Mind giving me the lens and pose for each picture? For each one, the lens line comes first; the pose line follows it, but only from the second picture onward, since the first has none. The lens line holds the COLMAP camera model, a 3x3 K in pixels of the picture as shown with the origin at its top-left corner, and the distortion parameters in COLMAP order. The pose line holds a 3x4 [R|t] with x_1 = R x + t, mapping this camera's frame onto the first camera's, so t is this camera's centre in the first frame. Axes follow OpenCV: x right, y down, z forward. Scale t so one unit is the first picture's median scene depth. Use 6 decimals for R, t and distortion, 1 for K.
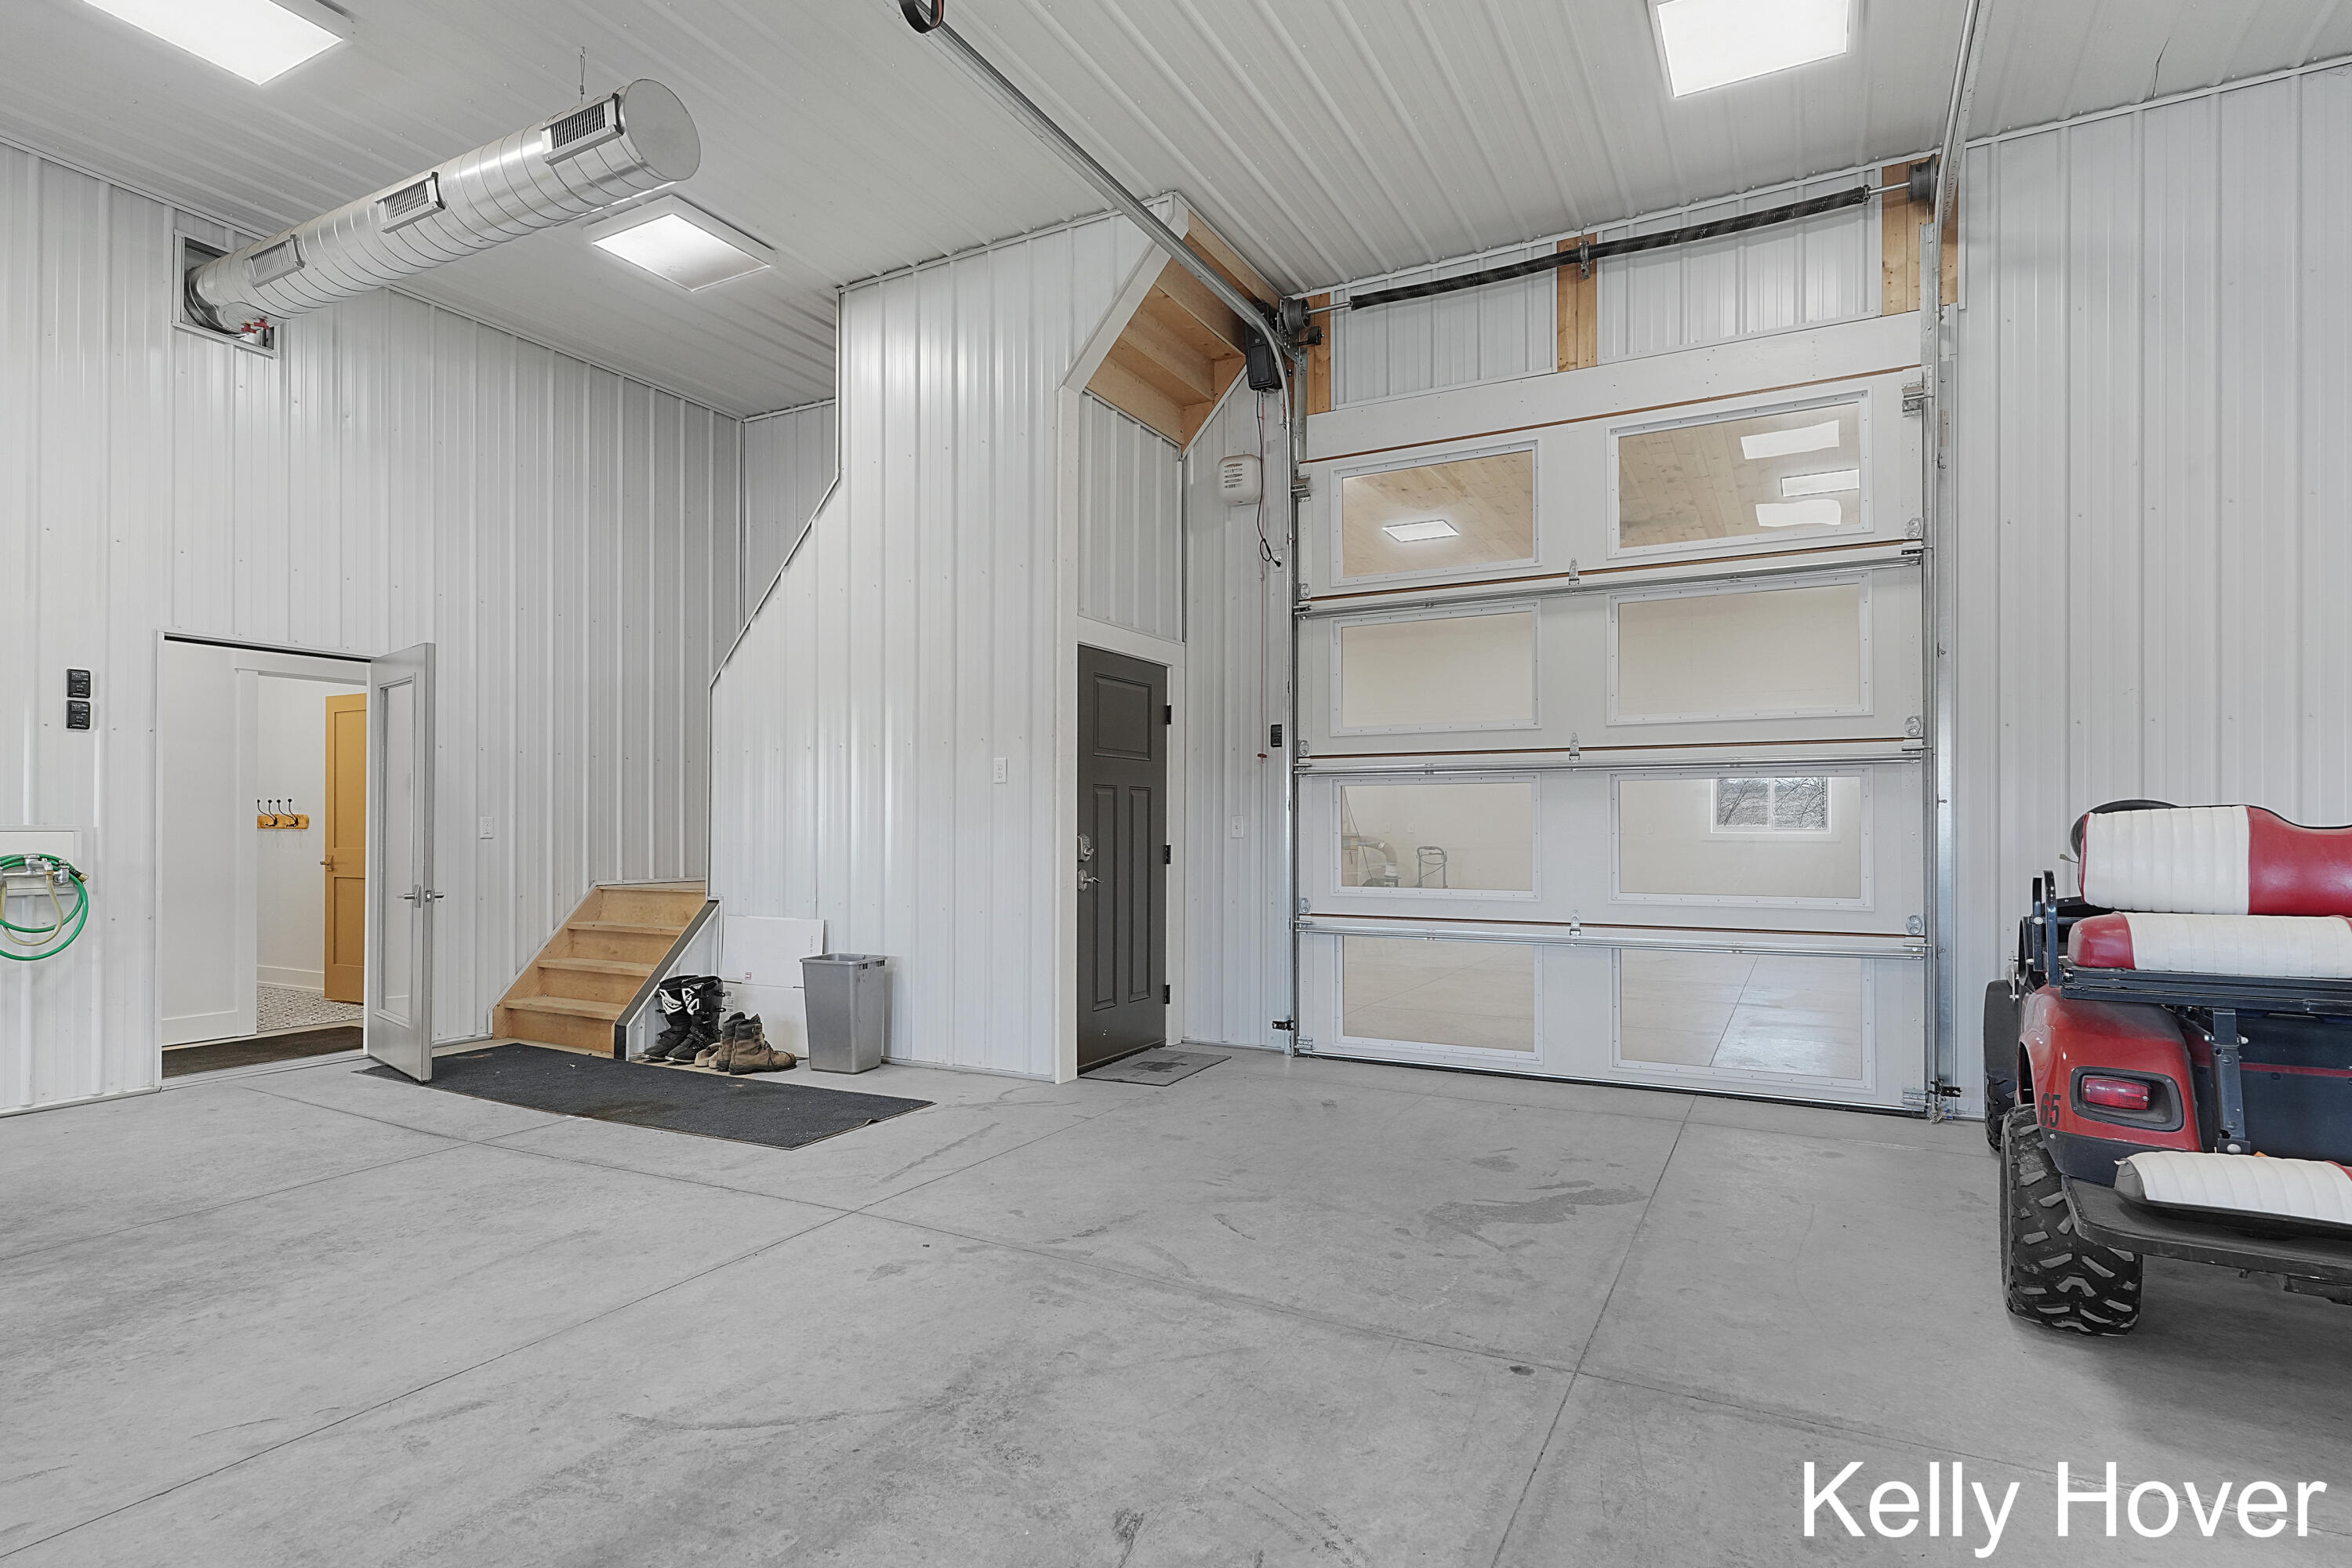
lens RADIAL K [[1199.7, 0, 1176.0], [0, 1199.7, 807.0], [0, 0, 1]] dist [0.000900, -0.001534]
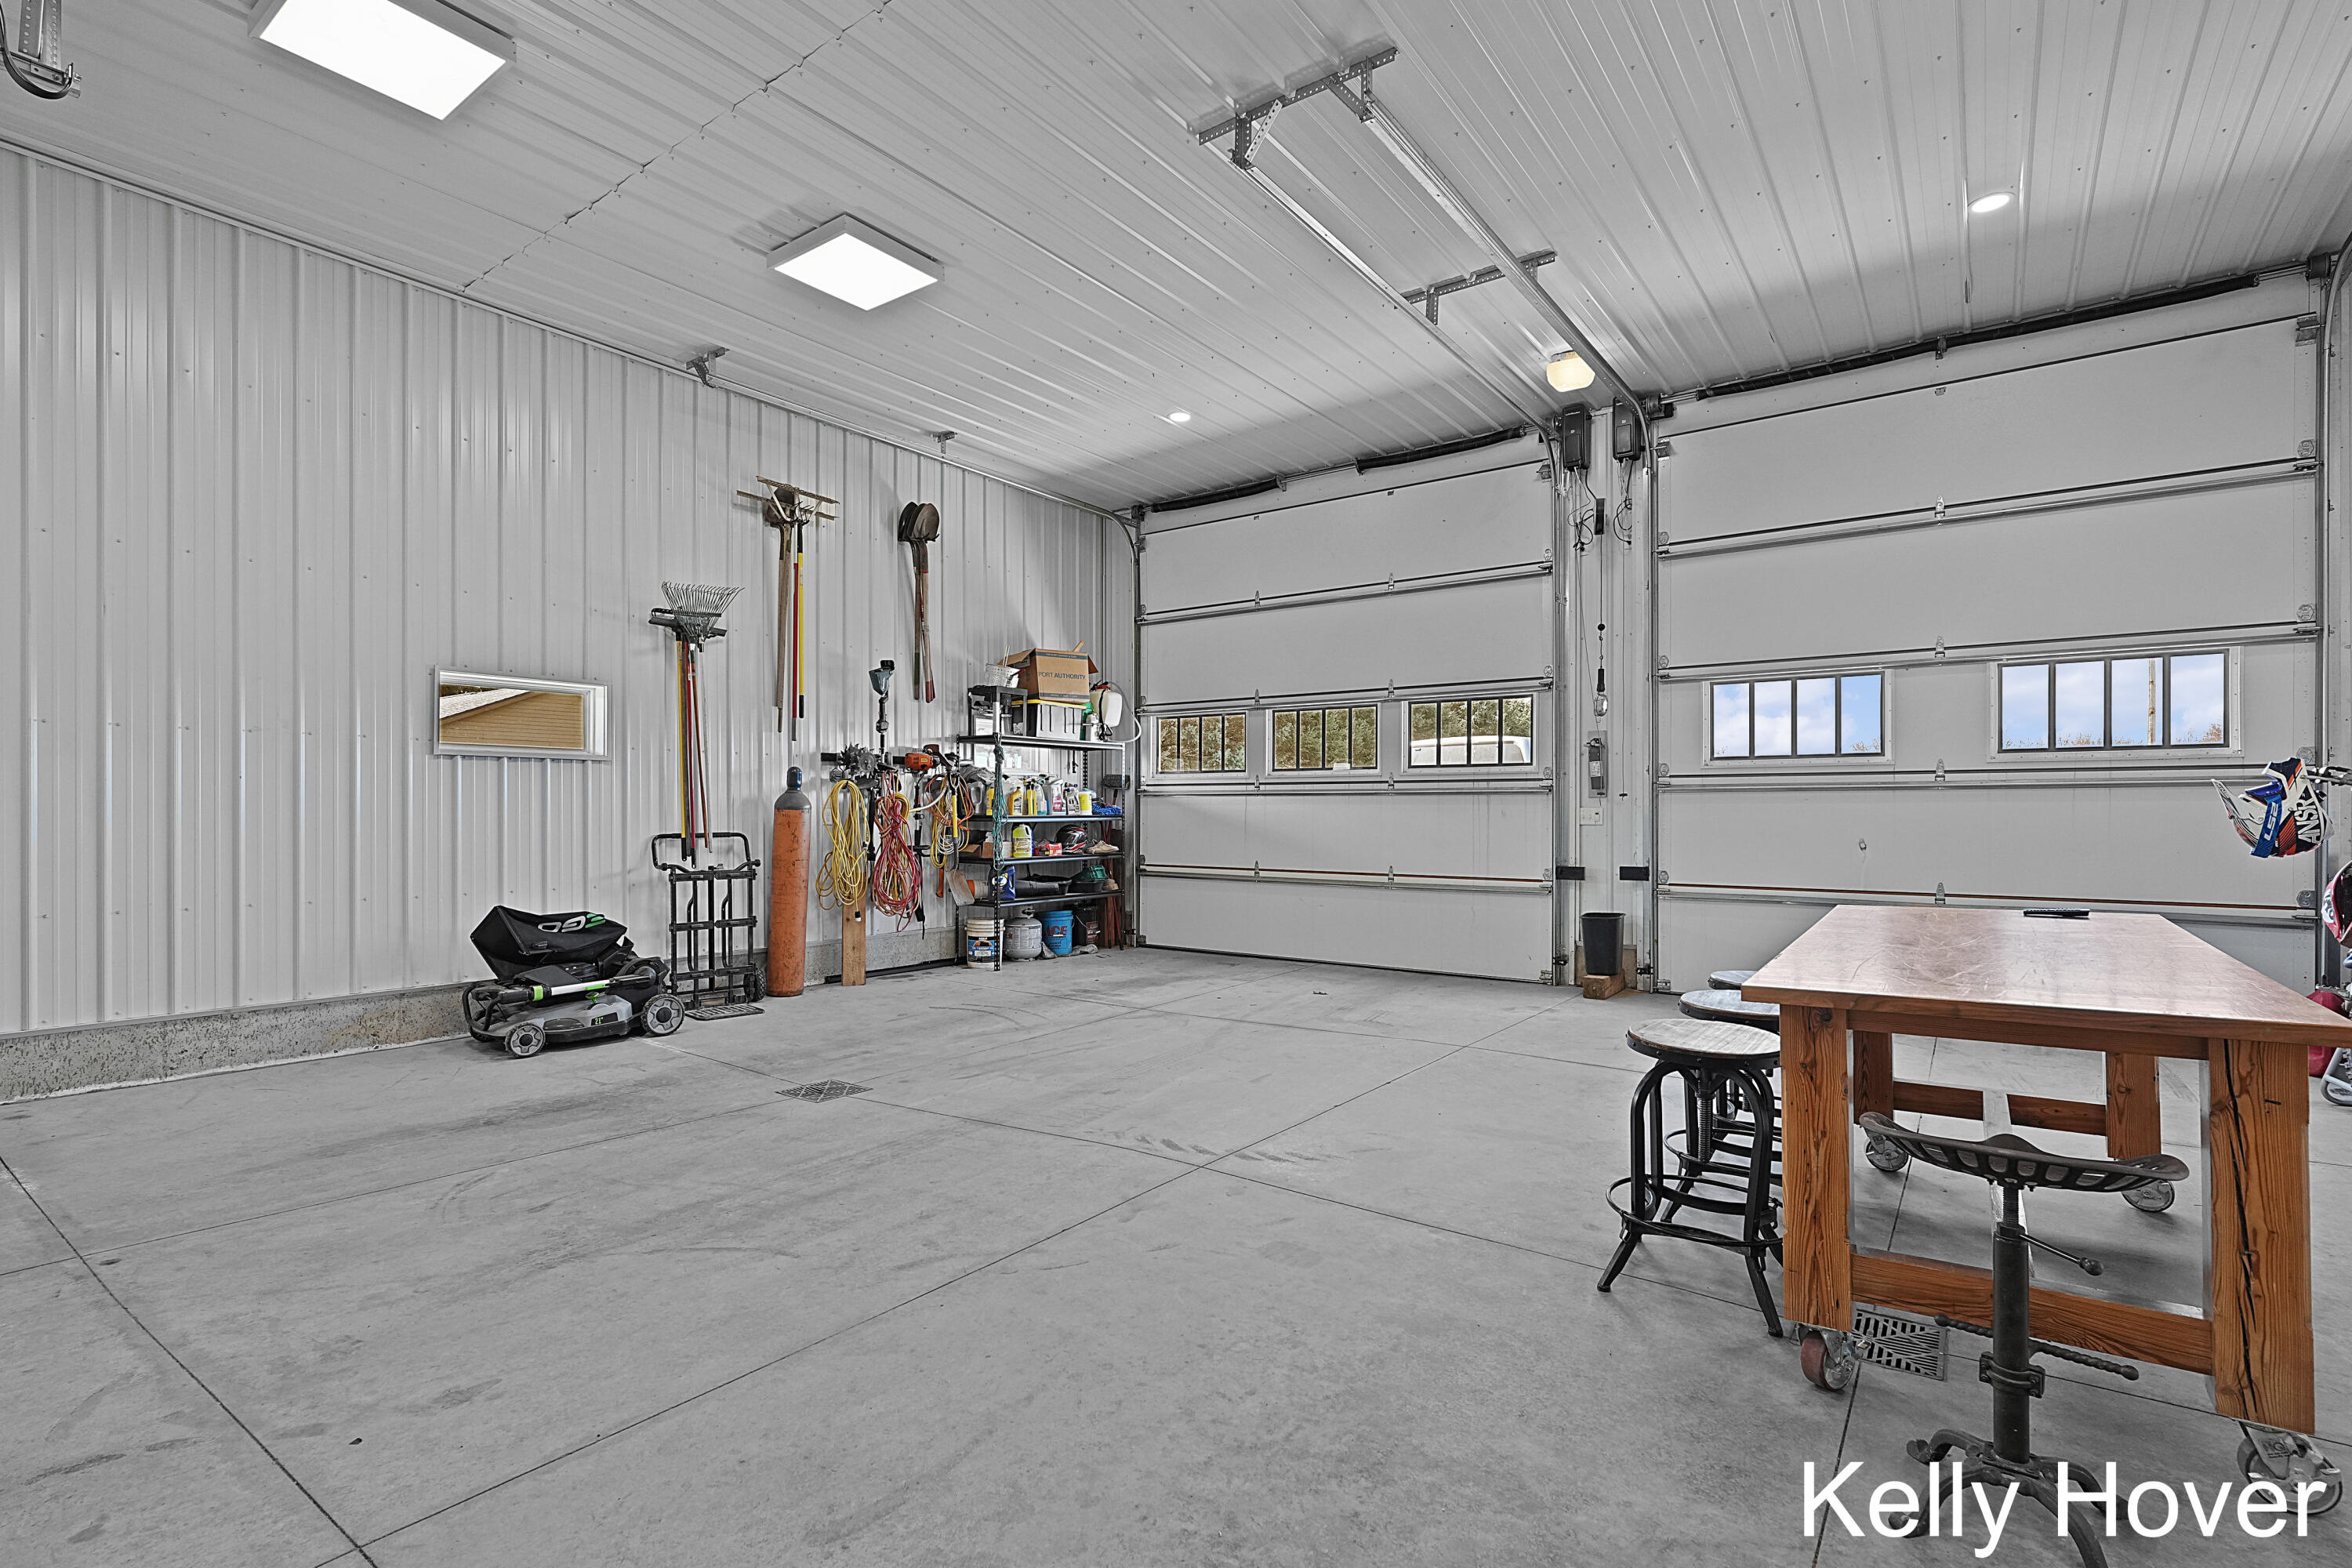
lens RADIAL K [[1101.0, 0, 1175.8], [0, 1101.0, 805.4], [0, 0, 1]] dist [0.002058, 0.000936]
pose [[-0.990450, 0.000030, 0.137876, -0.926200], [-0.003293, 0.999709, -0.023876, 0.019129], [-0.137836, -0.024102, -0.990162, 1.914908]]
